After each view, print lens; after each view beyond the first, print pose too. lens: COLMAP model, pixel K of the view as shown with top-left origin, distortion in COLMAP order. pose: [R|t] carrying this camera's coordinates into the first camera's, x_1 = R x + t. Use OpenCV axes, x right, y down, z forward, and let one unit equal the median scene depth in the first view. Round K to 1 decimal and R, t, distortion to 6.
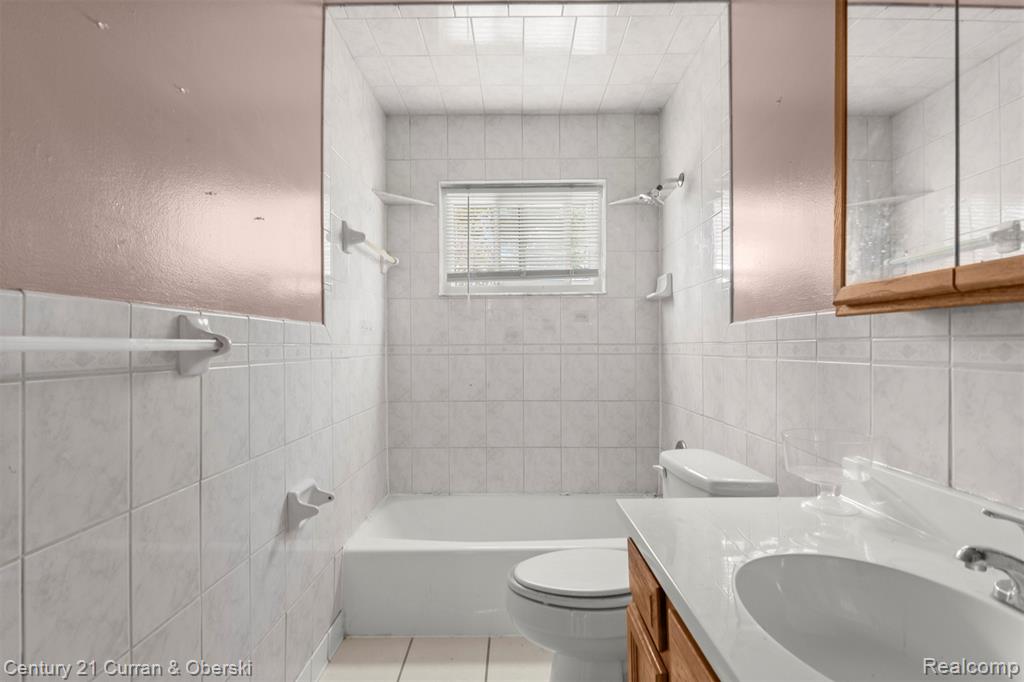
lens RADIAL K [[496.4, 0, 512.8], [0, 496.4, 346.8], [0, 0, 1]] dist [0.003241, -0.000881]
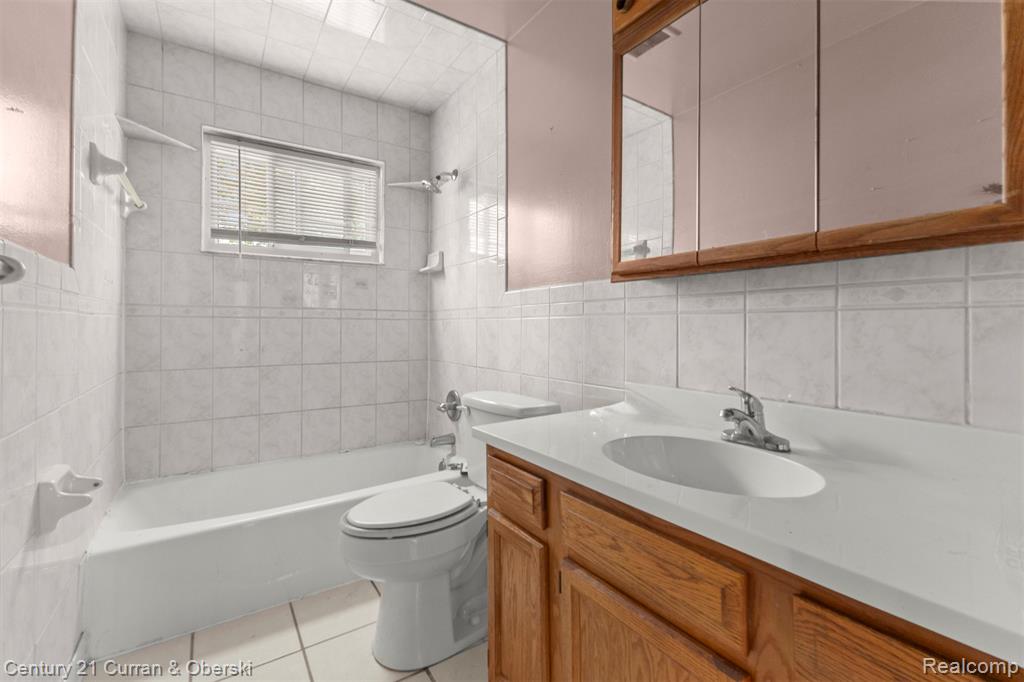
lens RADIAL K [[443.4, 0, 498.2], [0, 443.4, 322.1], [0, 0, 1]] dist [0.002824, -0.000739]
pose [[0.837630, 0.012938, 0.546085, -0.152947], [-0.009084, 0.999911, -0.009757, 0.031663], [-0.546163, 0.003212, 0.837673, 0.036147]]
